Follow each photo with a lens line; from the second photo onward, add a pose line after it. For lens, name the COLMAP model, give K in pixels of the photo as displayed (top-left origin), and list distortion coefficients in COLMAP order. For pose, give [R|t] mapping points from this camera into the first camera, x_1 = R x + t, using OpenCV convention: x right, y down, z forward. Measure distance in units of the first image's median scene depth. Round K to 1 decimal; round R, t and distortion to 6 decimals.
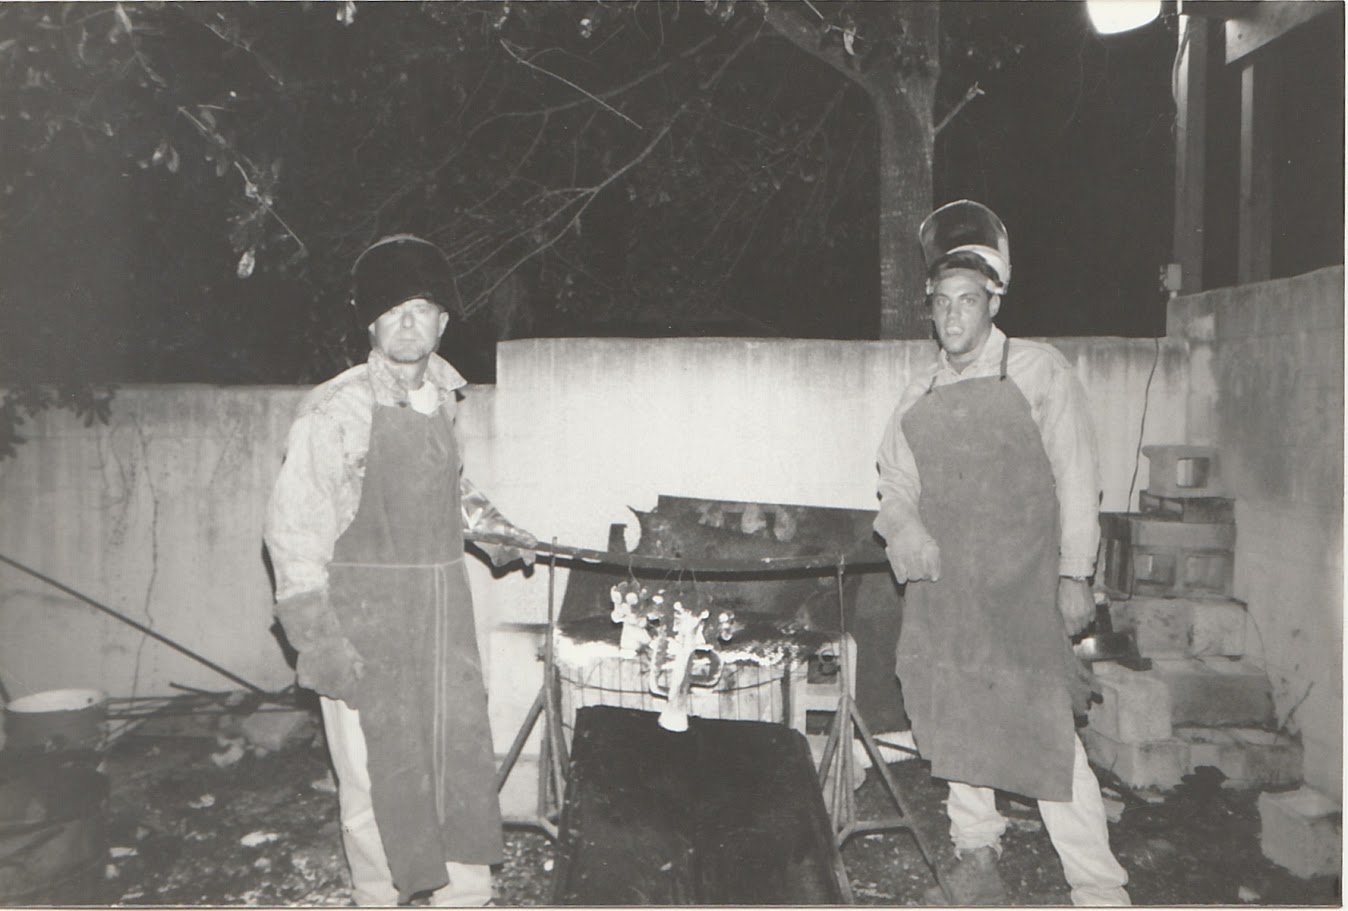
lens RADIAL K [[1053.0, 0, 674.0], [0, 1053.0, 455.5], [0, 0, 1]] dist [0.105822, -0.097782]
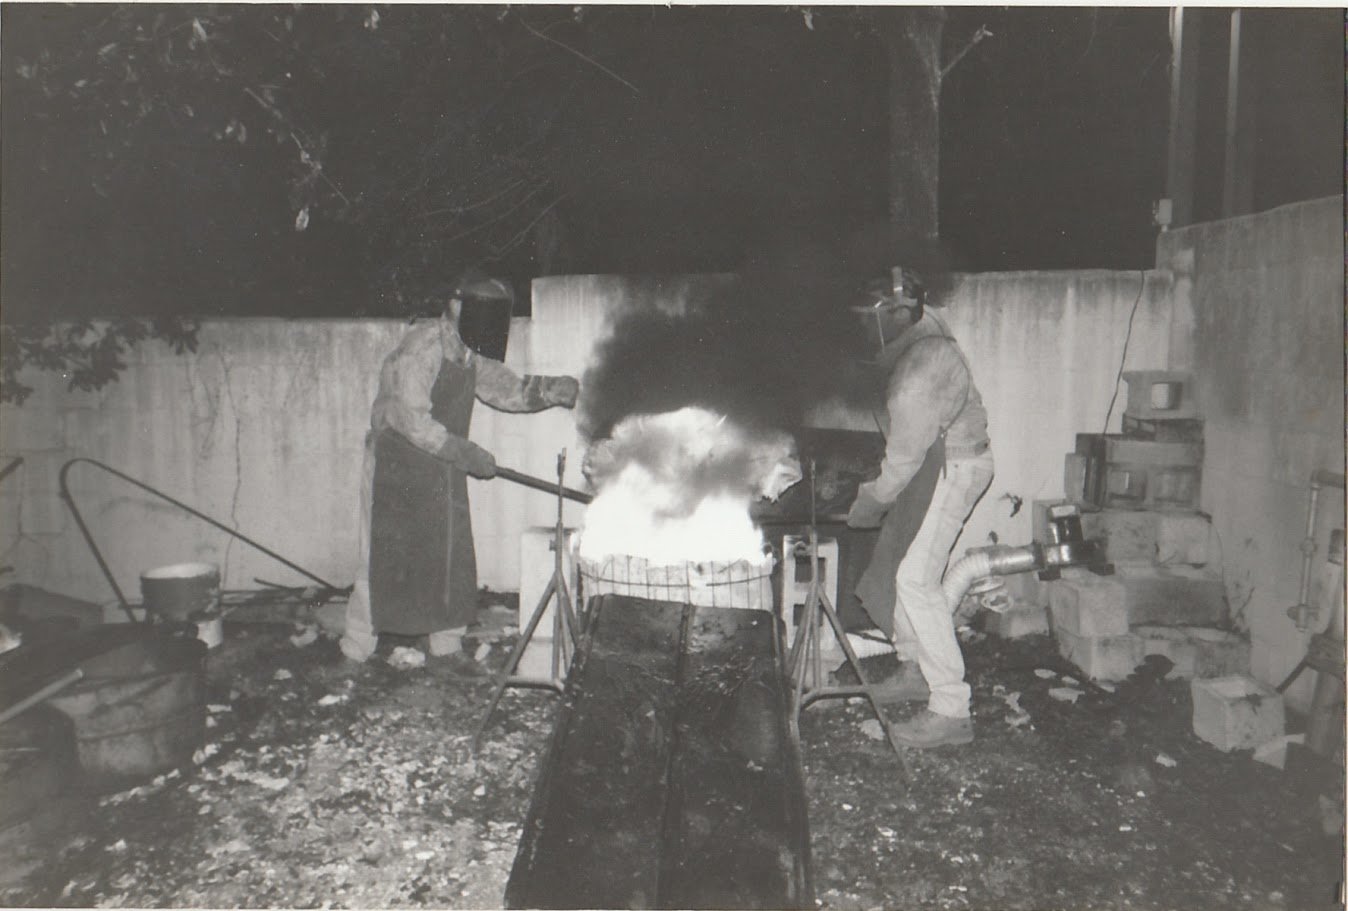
lens RADIAL K [[1053.0, 0, 674.0], [0, 1053.0, 455.5], [0, 0, 1]] dist [0.105822, -0.097782]
pose [[0.997994, 0.005005, -0.063108, 0.056229], [-0.000828, 0.997817, 0.066042, 0.004537], [0.063301, -0.065857, 0.995819, -0.112664]]
